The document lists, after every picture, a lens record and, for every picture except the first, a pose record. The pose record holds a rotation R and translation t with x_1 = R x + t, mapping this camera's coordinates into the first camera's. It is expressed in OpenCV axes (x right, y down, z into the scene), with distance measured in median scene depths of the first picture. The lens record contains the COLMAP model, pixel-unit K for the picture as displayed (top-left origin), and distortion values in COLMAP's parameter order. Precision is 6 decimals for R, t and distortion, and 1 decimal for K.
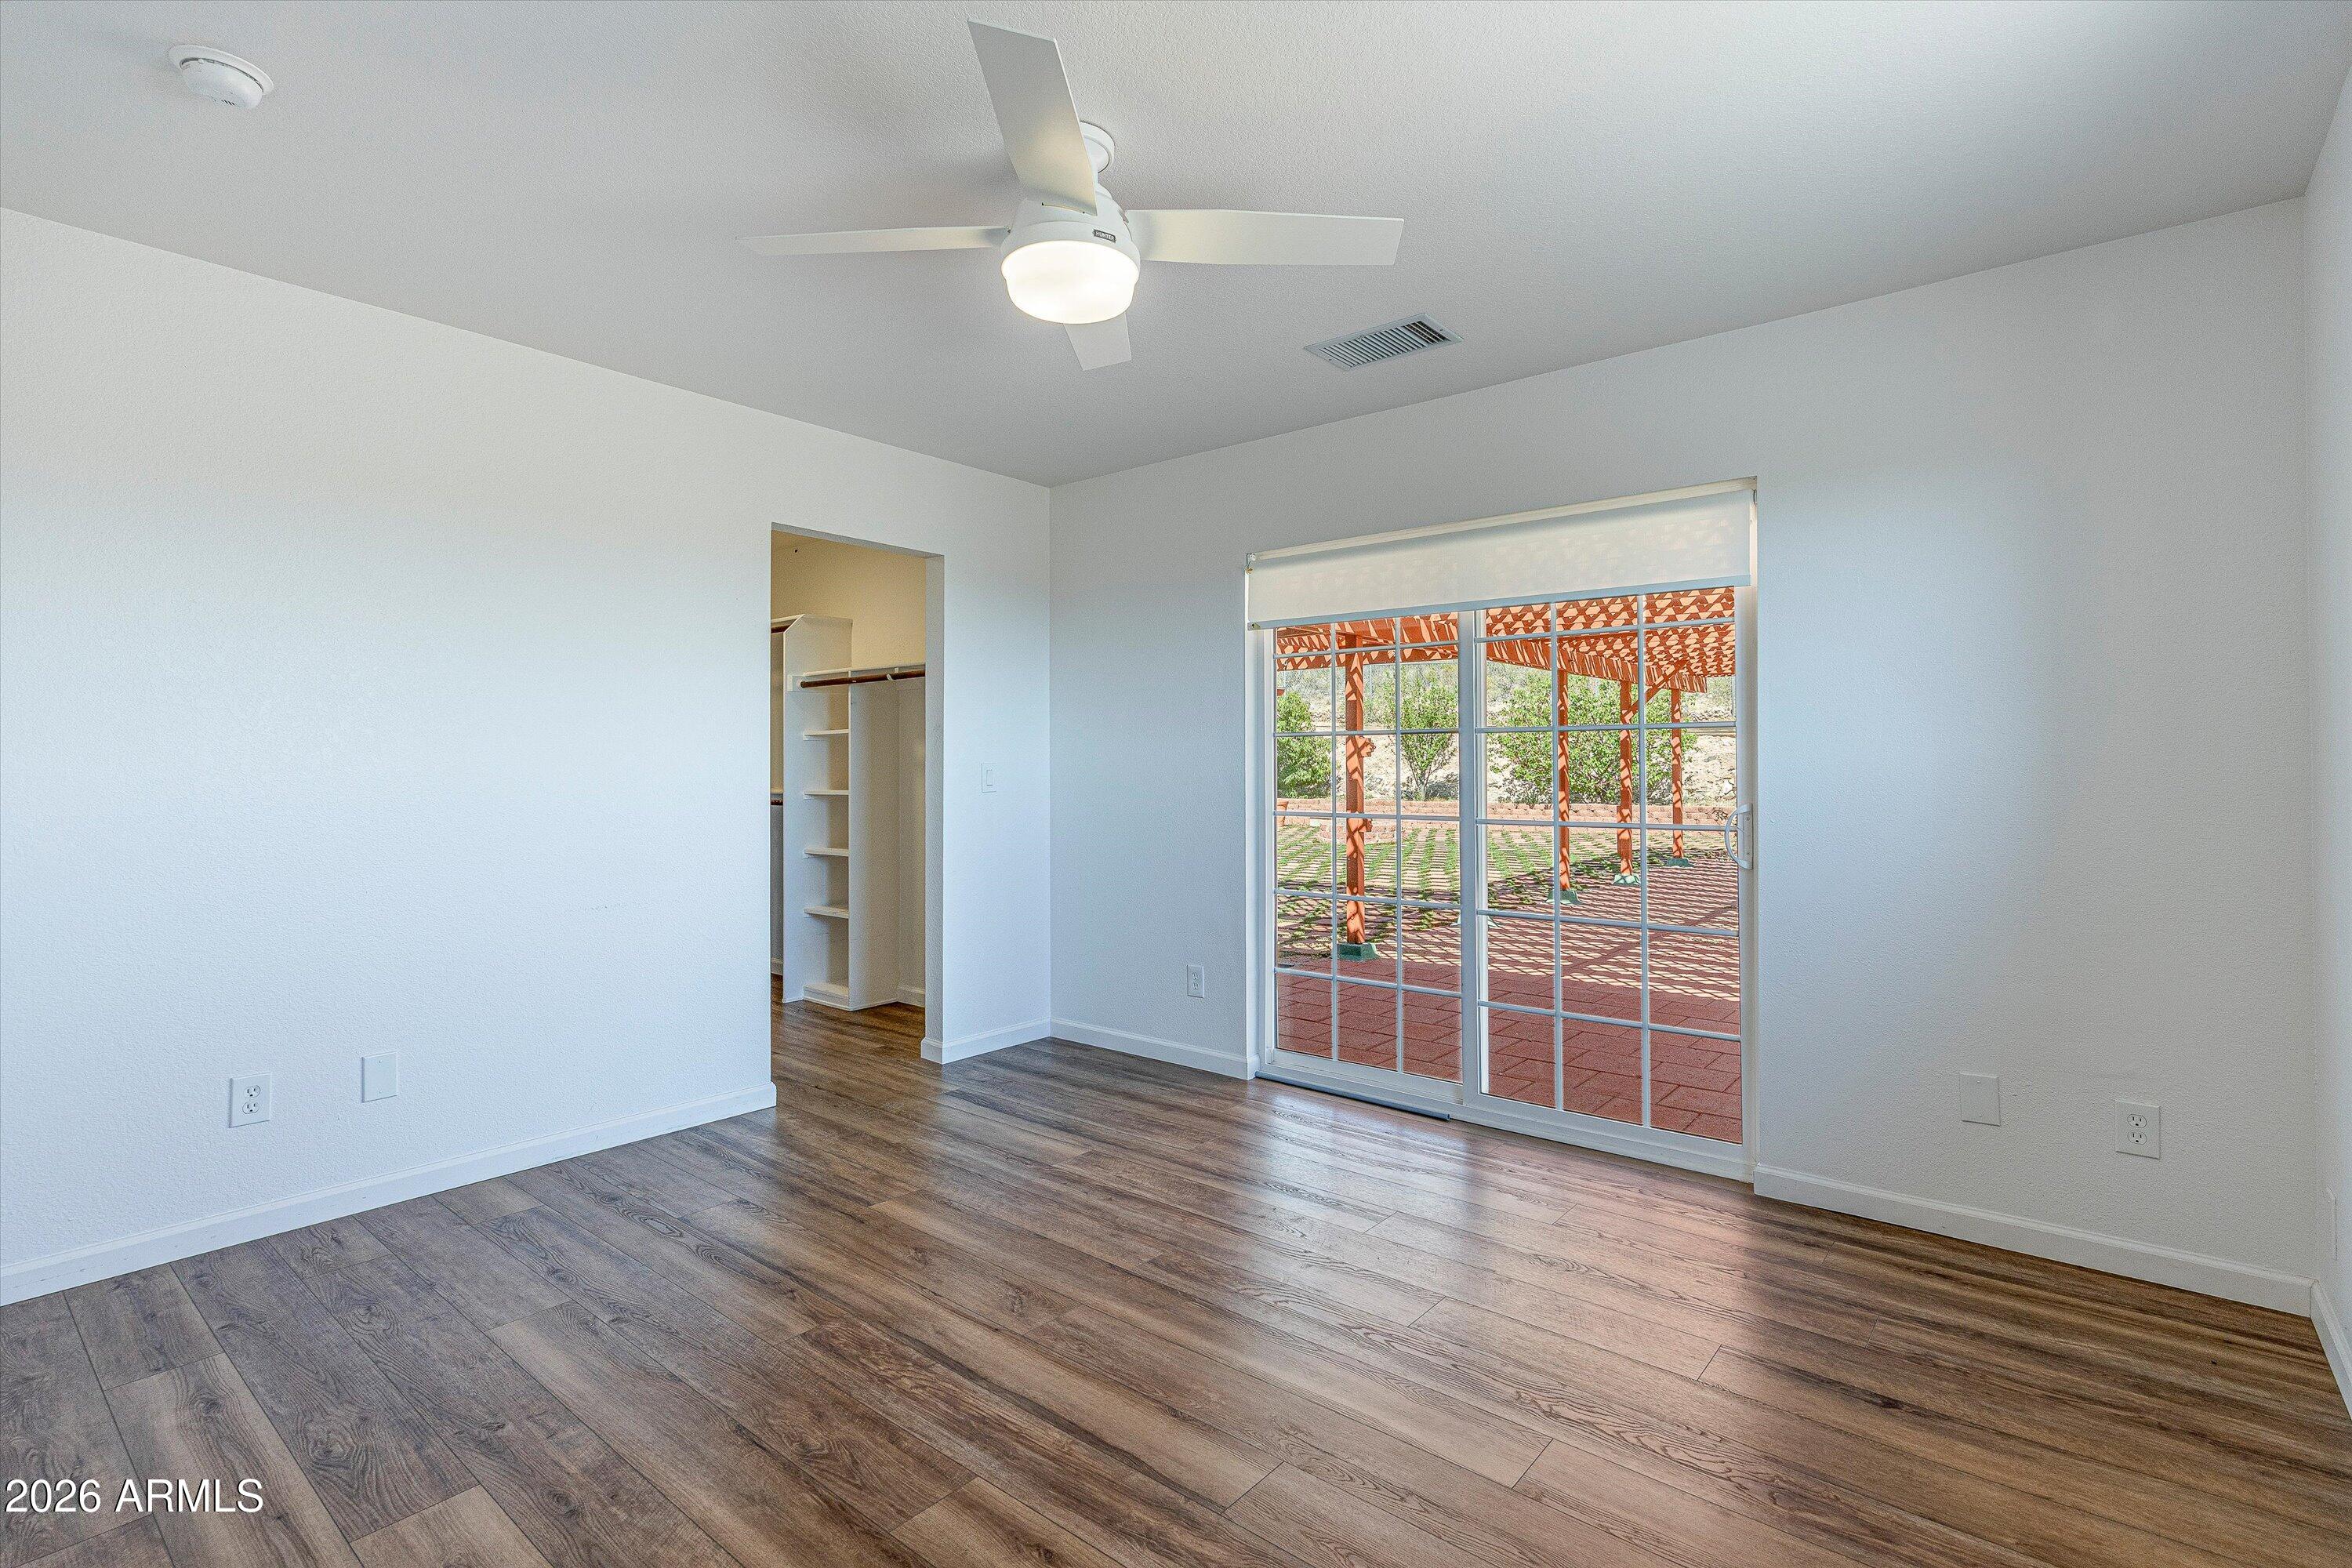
lens RADIAL K [[1094.1, 0, 1179.7], [0, 1094.1, 736.0], [0, 0, 1]] dist [0.000124, 0.000116]
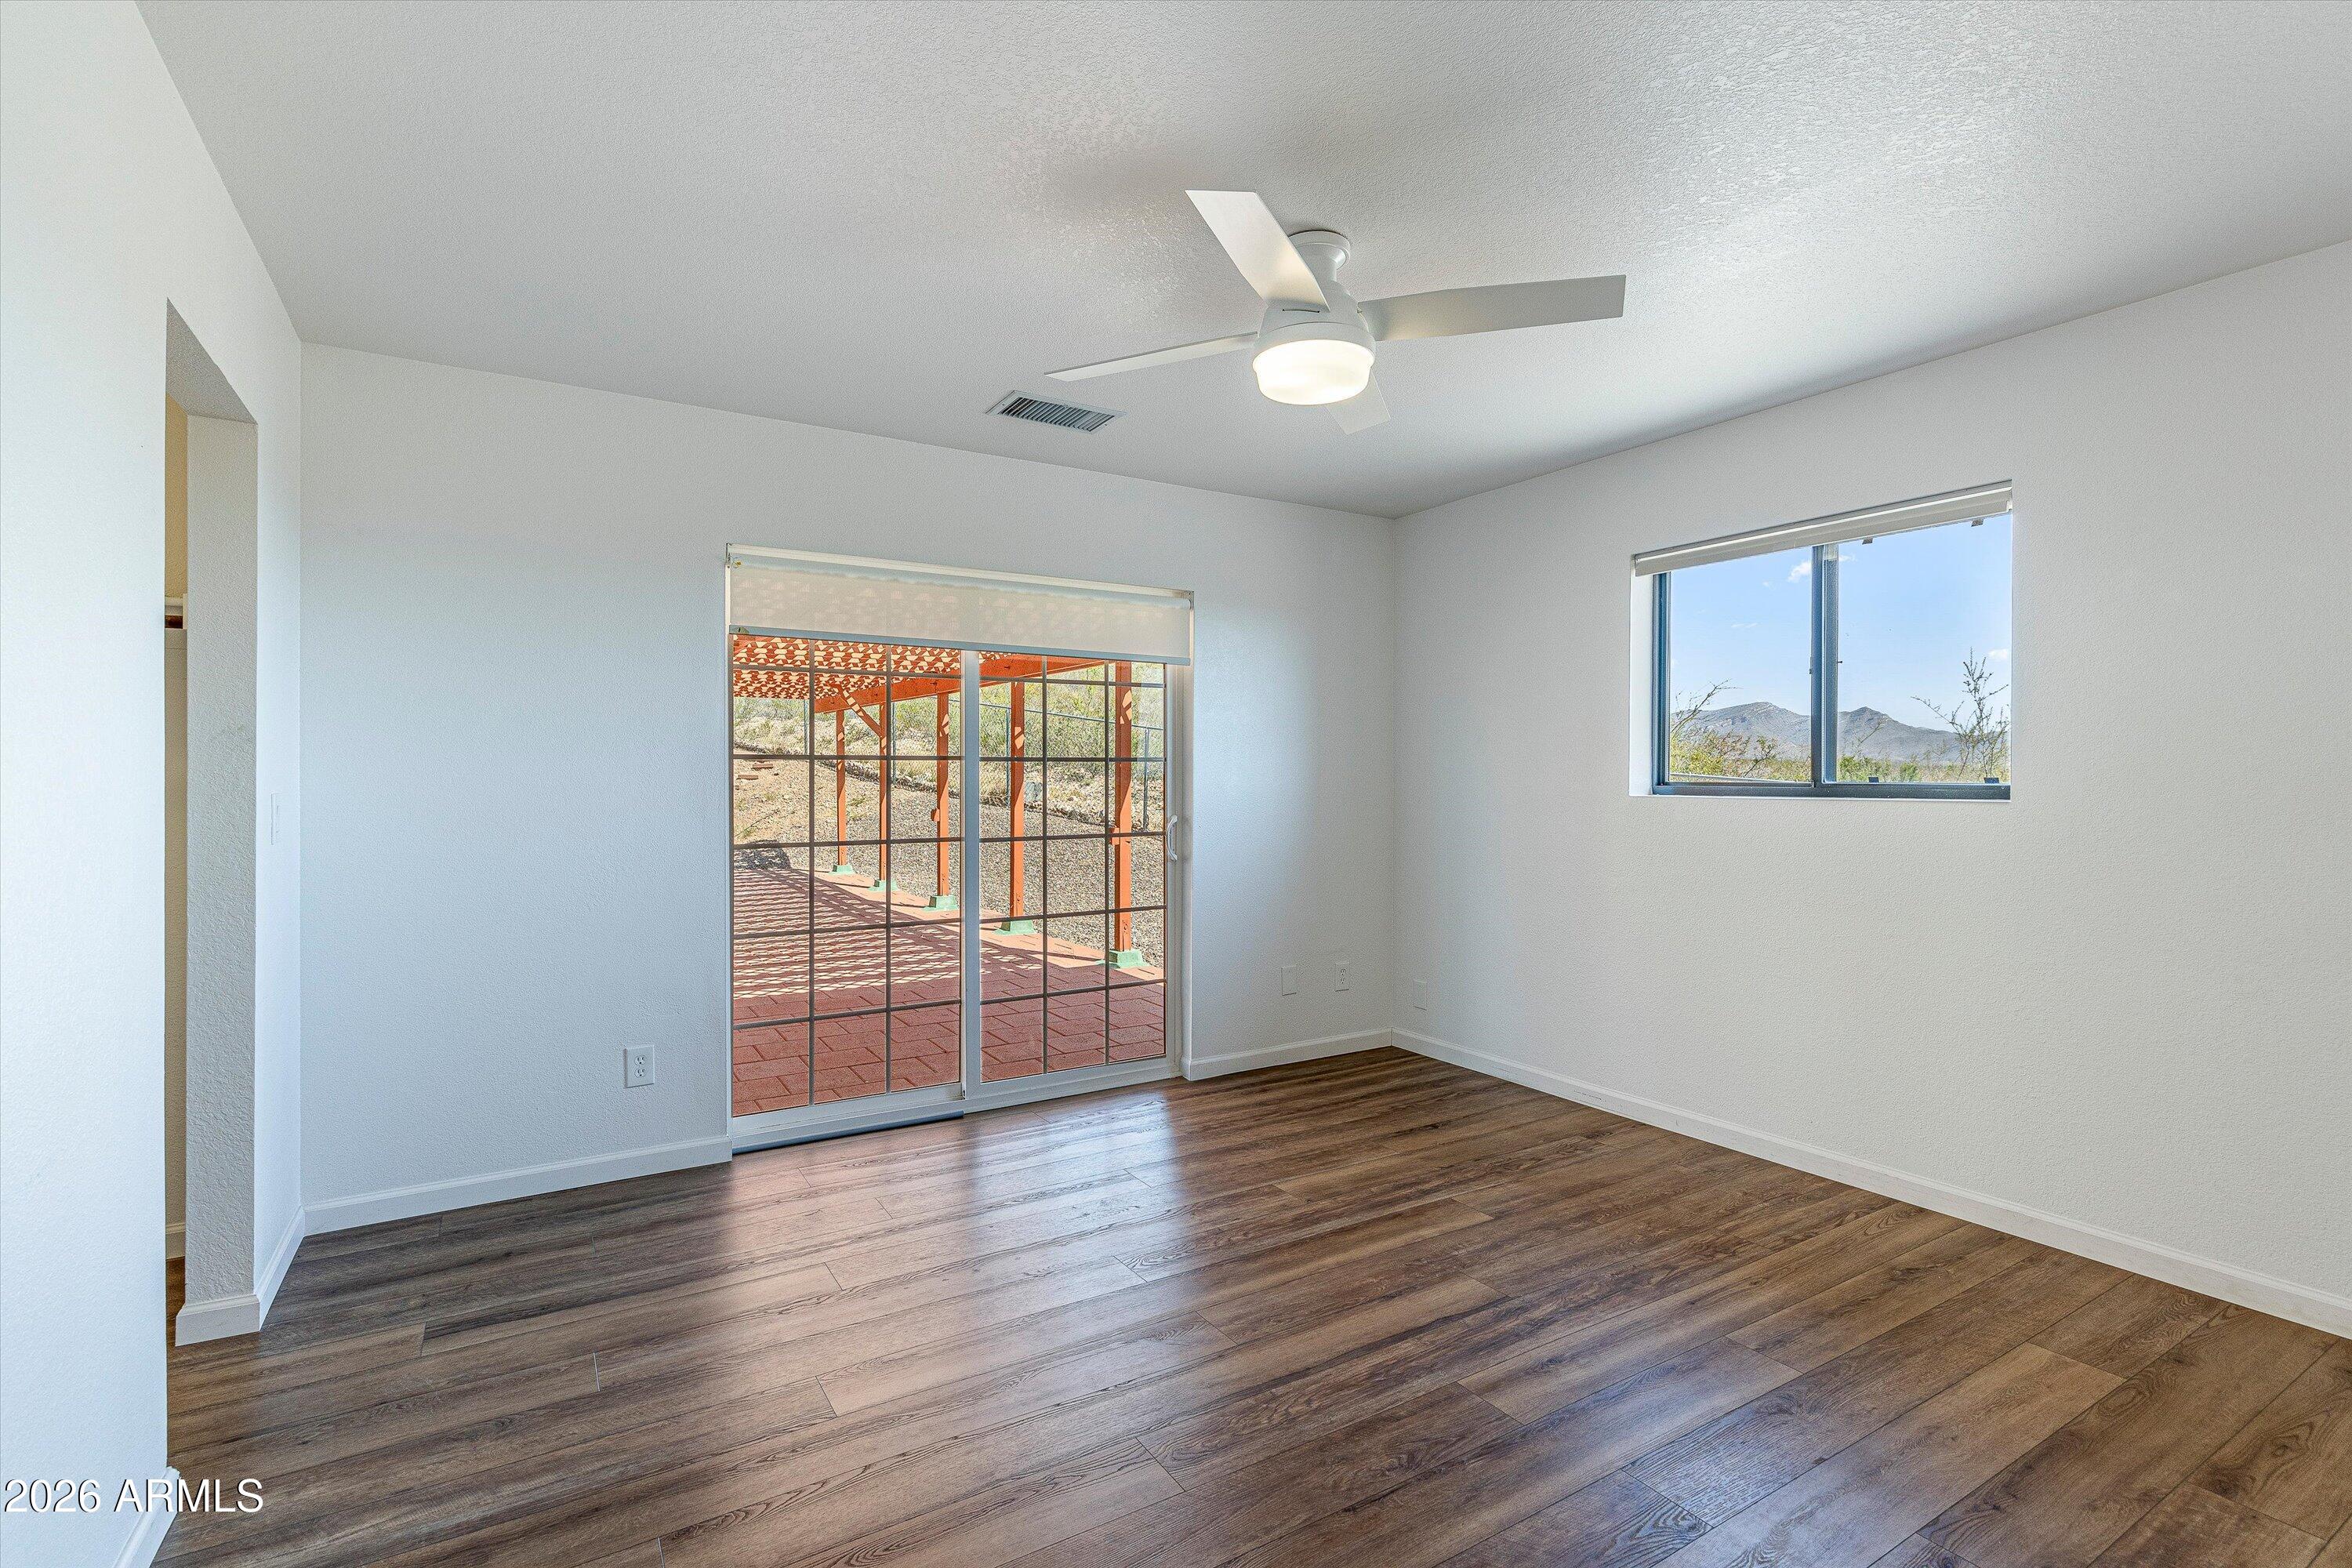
lens RADIAL K [[1078.4, 0, 1176.0], [0, 1078.4, 784.0], [0, 0, 1]] dist [0.000171, 0.000106]
pose [[0.327842, -0.004816, 0.944720, -0.902550], [-0.025609, 0.999574, 0.013983, -0.003886], [-0.944386, -0.028778, 0.327579, 0.578975]]
